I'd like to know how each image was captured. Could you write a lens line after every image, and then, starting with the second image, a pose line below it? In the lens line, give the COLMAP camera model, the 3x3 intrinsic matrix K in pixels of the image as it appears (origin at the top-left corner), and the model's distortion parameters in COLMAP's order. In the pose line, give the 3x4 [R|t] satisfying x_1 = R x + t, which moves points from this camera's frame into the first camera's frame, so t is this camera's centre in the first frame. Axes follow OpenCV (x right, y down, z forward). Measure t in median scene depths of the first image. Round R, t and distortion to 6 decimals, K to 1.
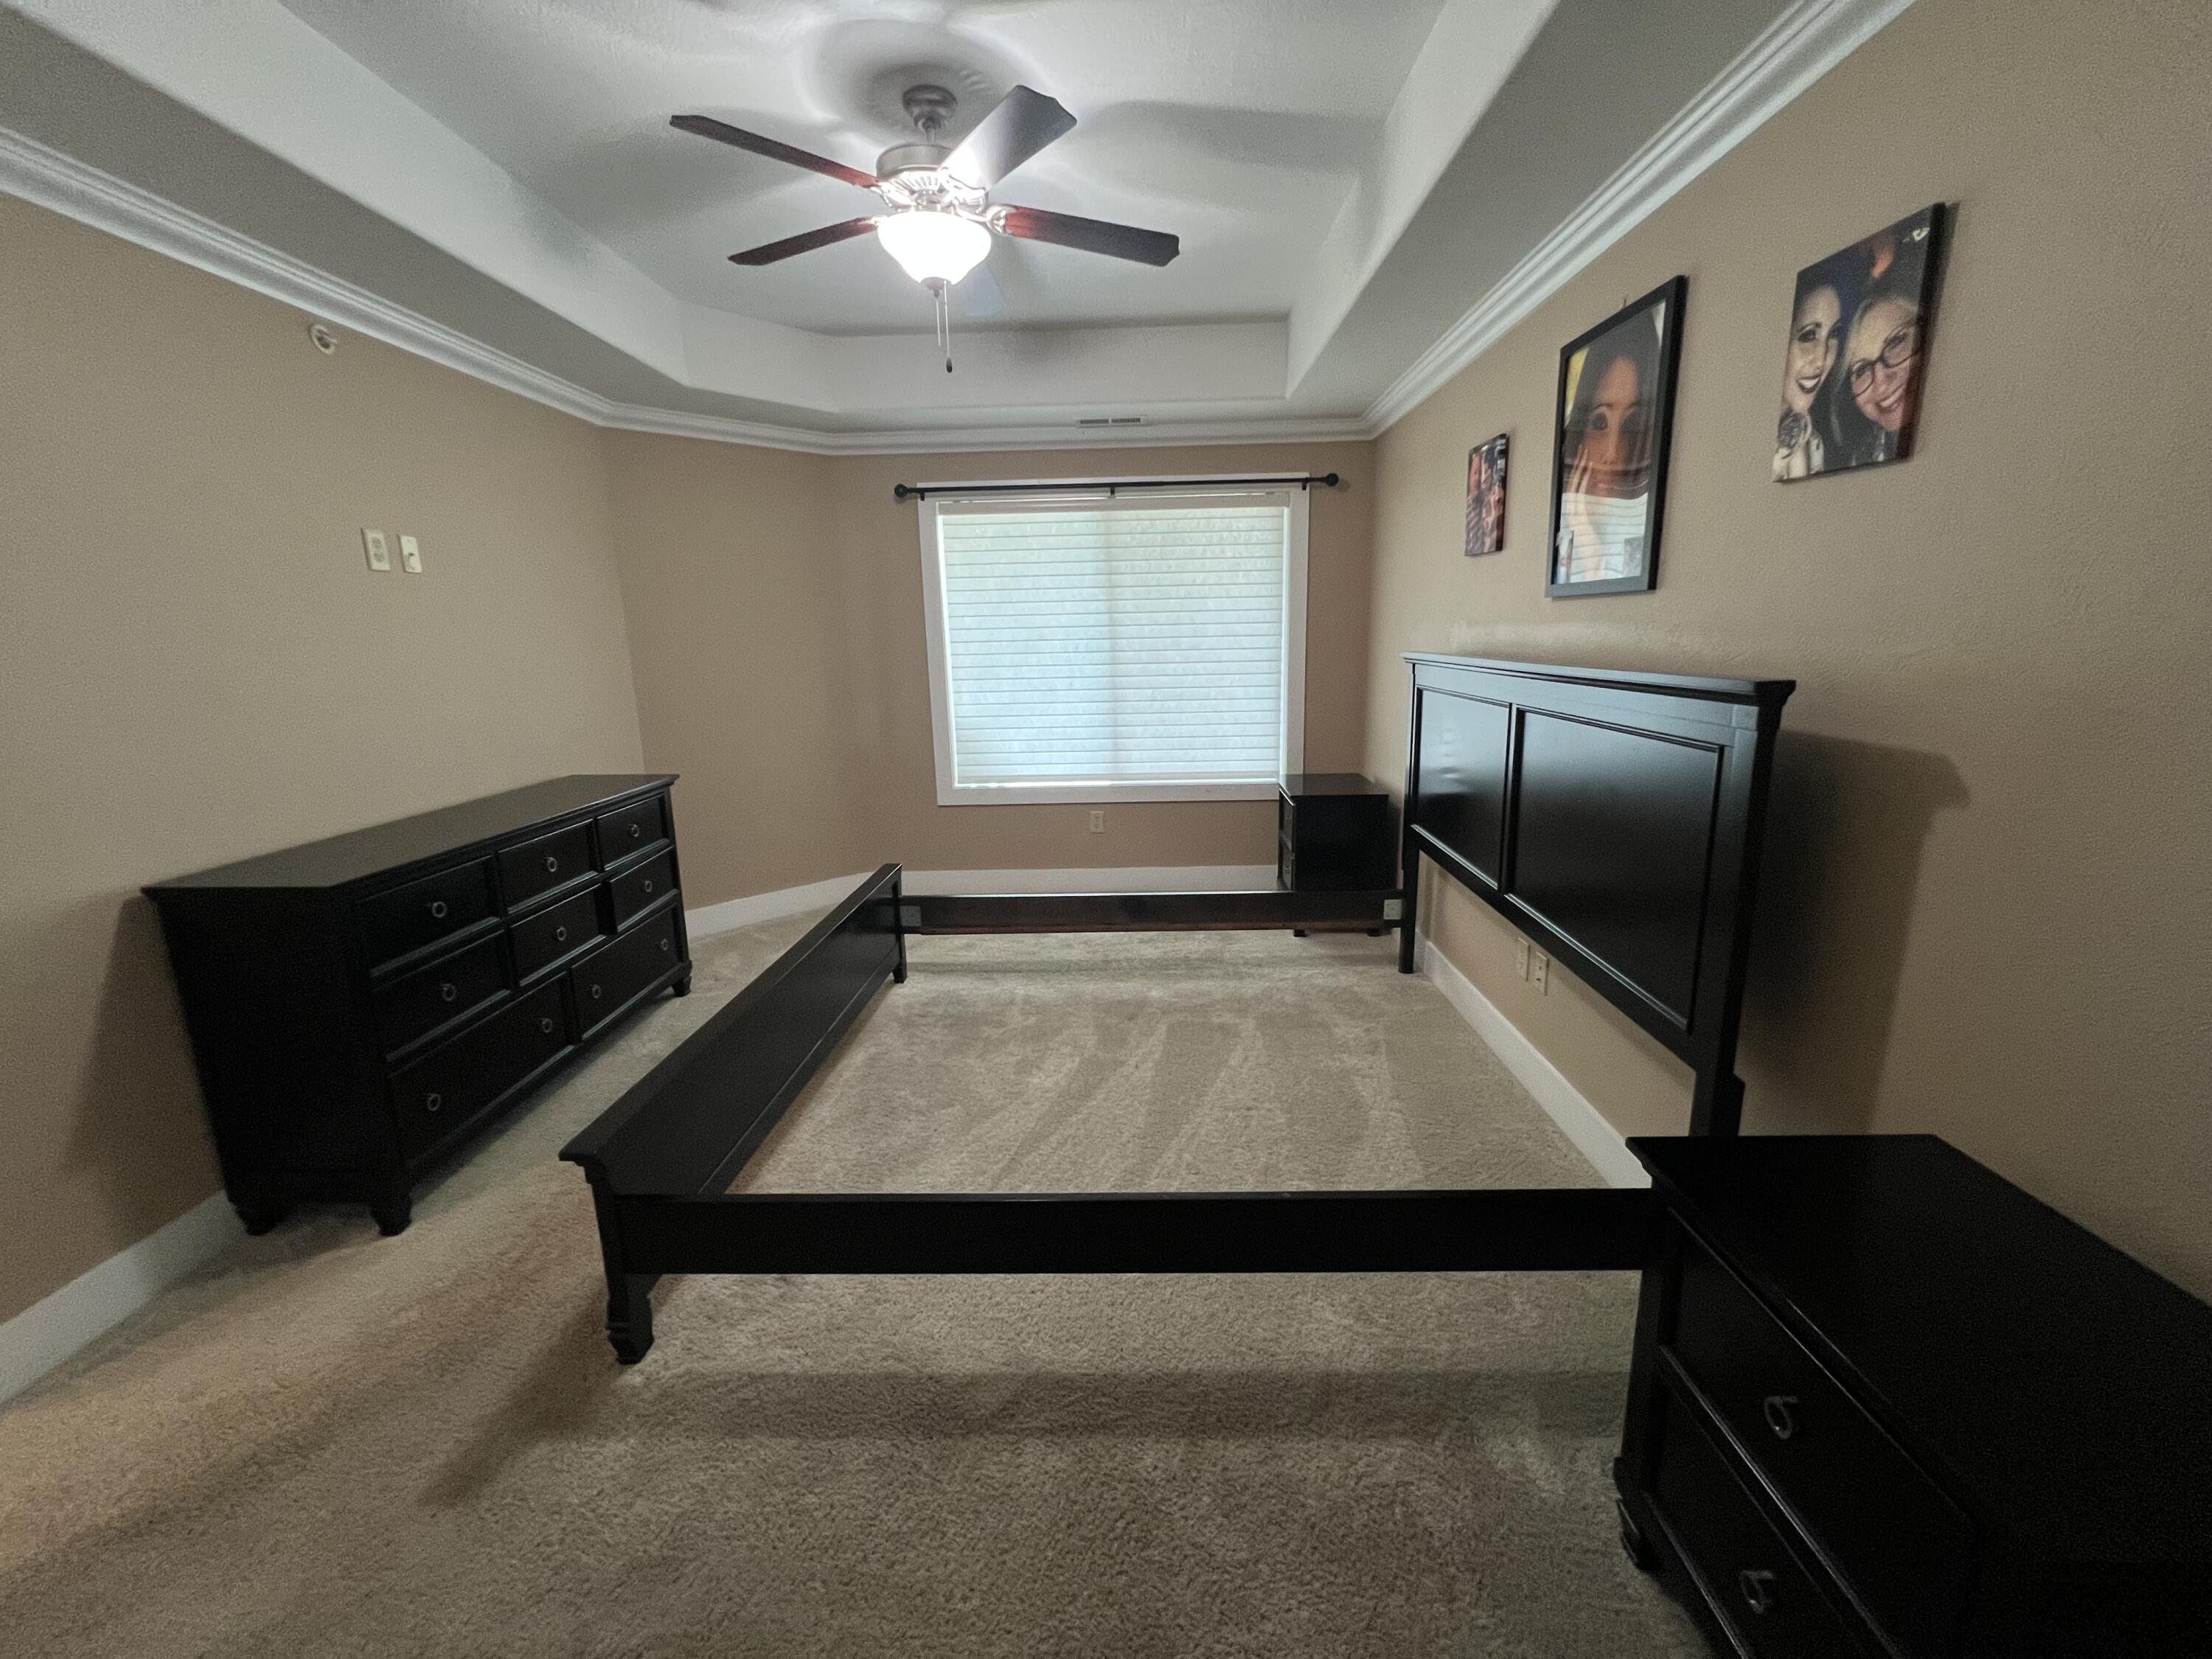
lens RADIAL K [[883.3, 0, 1098.1], [0, 883.3, 821.3], [0, 0, 1]] dist [-0.002441, 0.000296]
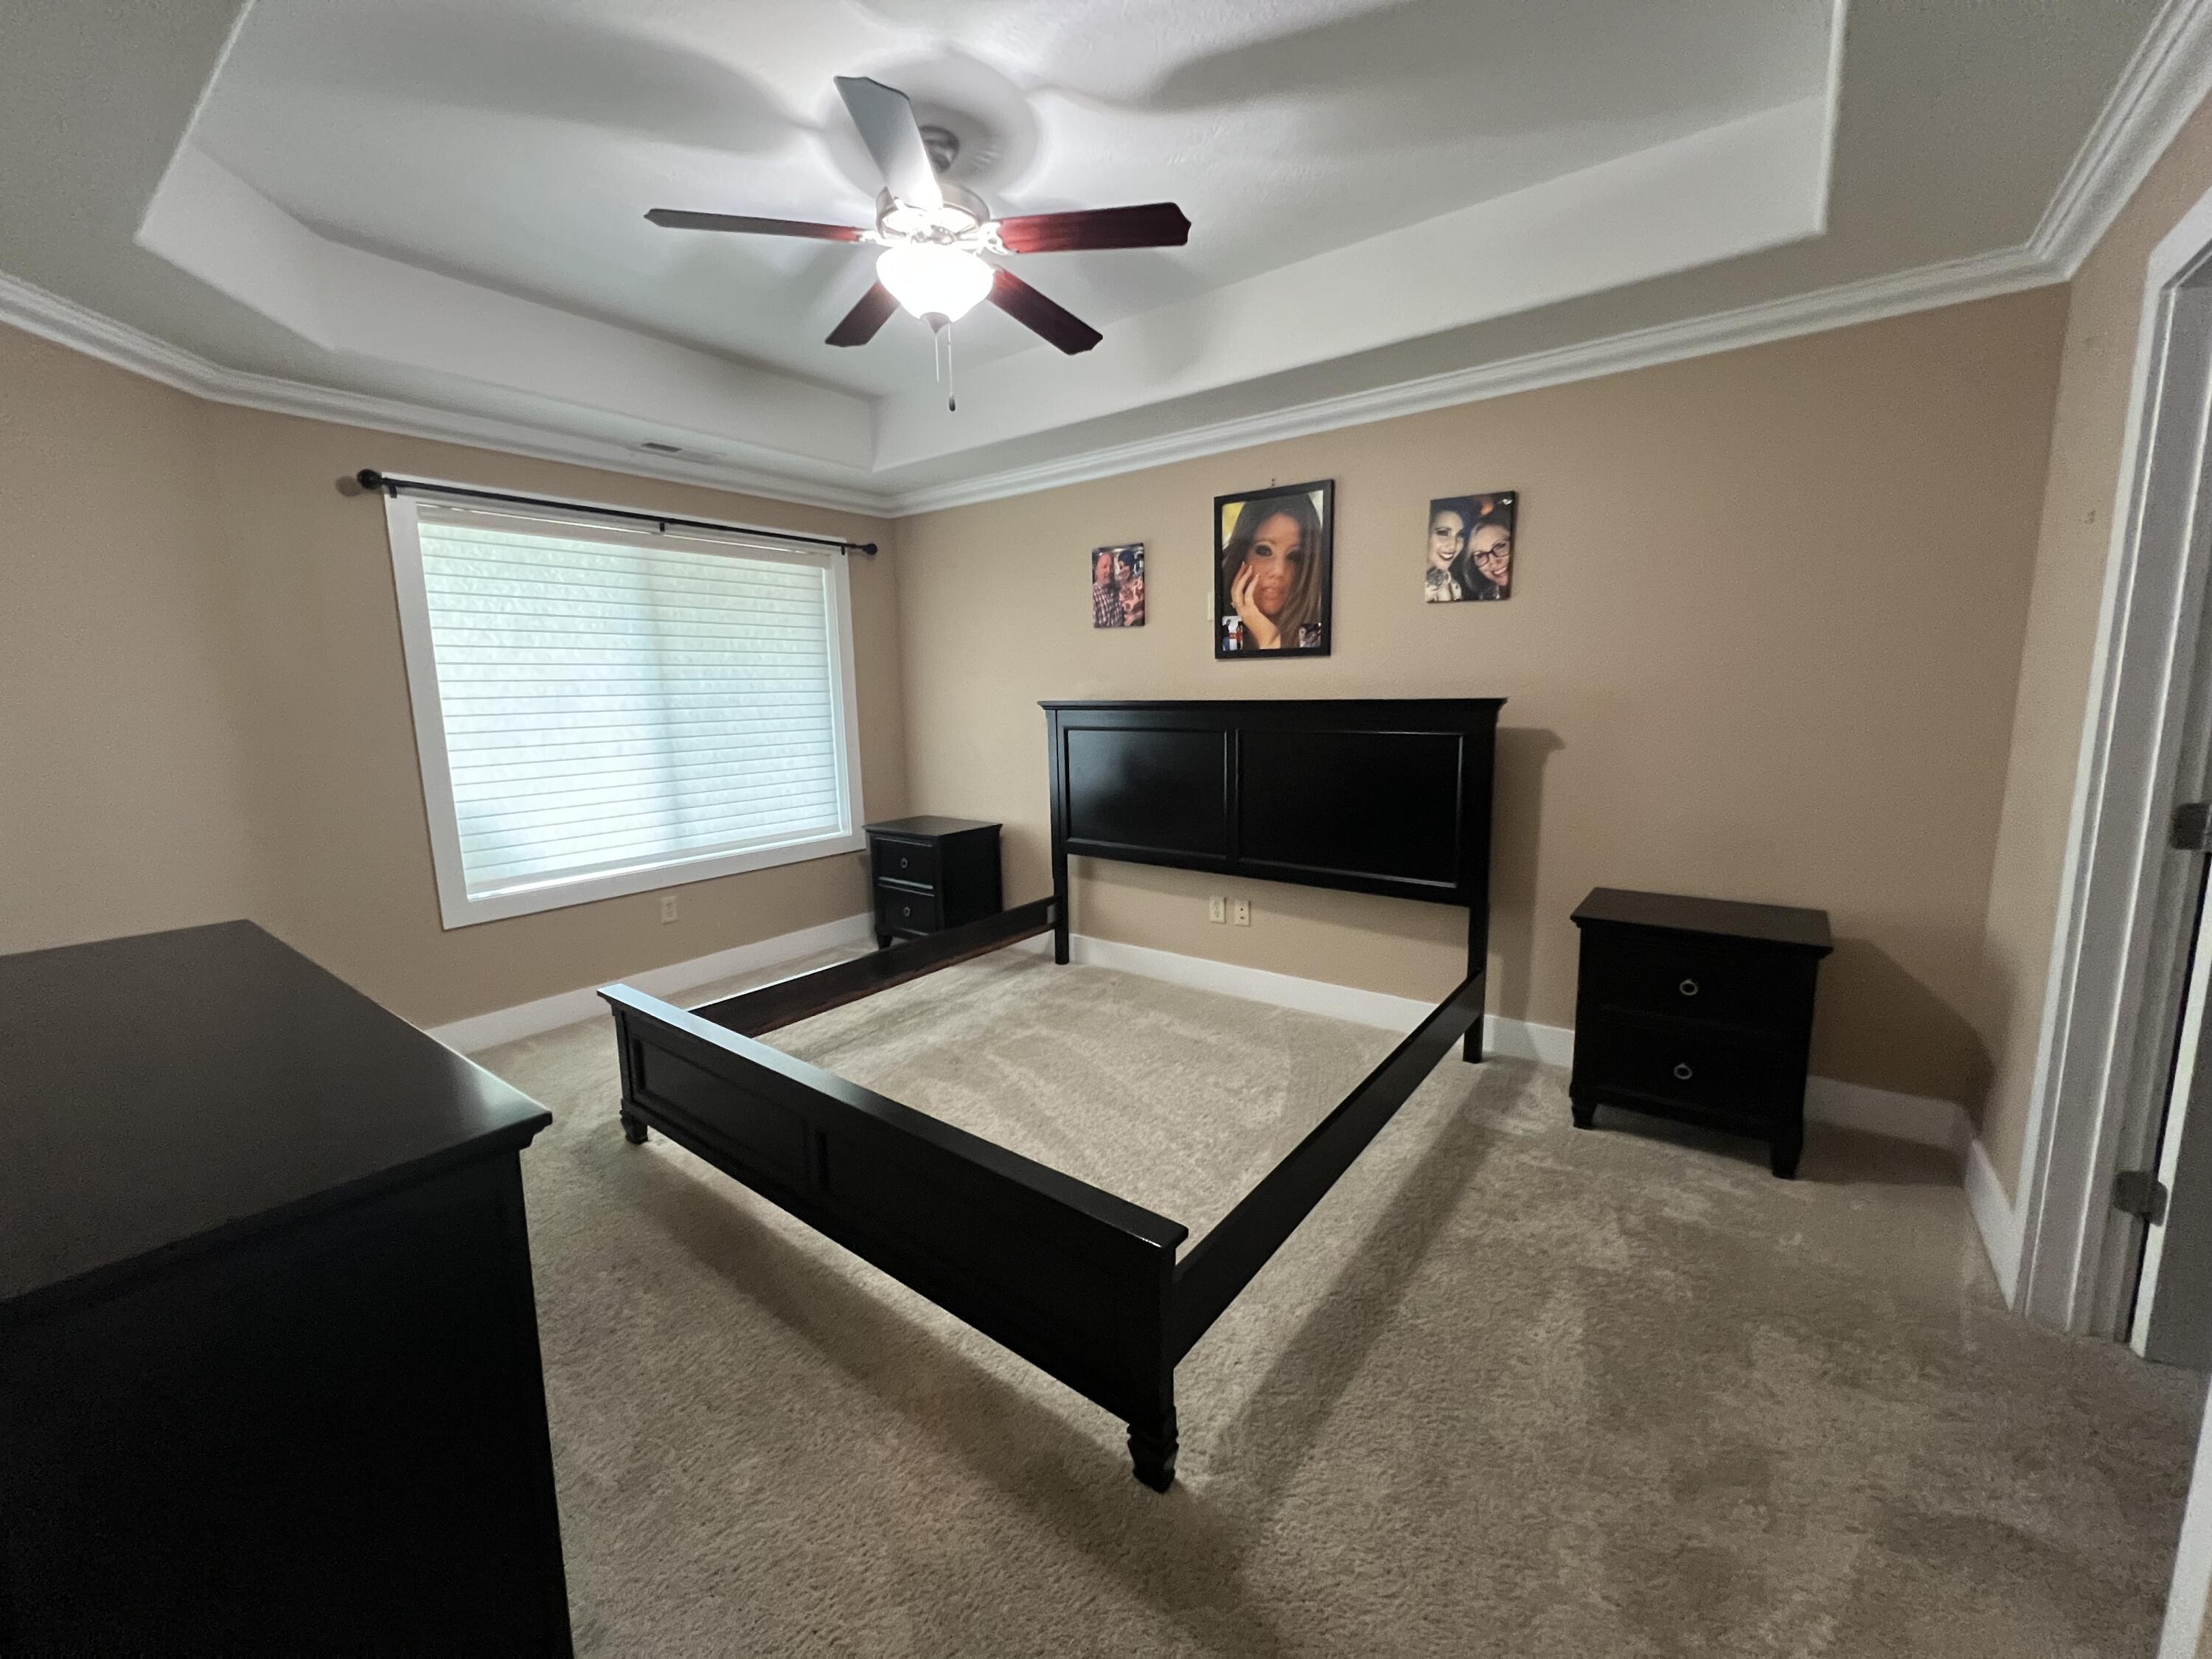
lens RADIAL K [[888.2, 0, 1094.2], [0, 888.2, 824.1], [0, 0, 1]] dist [-0.000899, 0.000502]
pose [[0.580439, -0.113708, 0.806325, -0.593548], [0.176246, 0.984274, 0.011930, -0.024443], [-0.795002, 0.135187, 0.591352, 0.223940]]
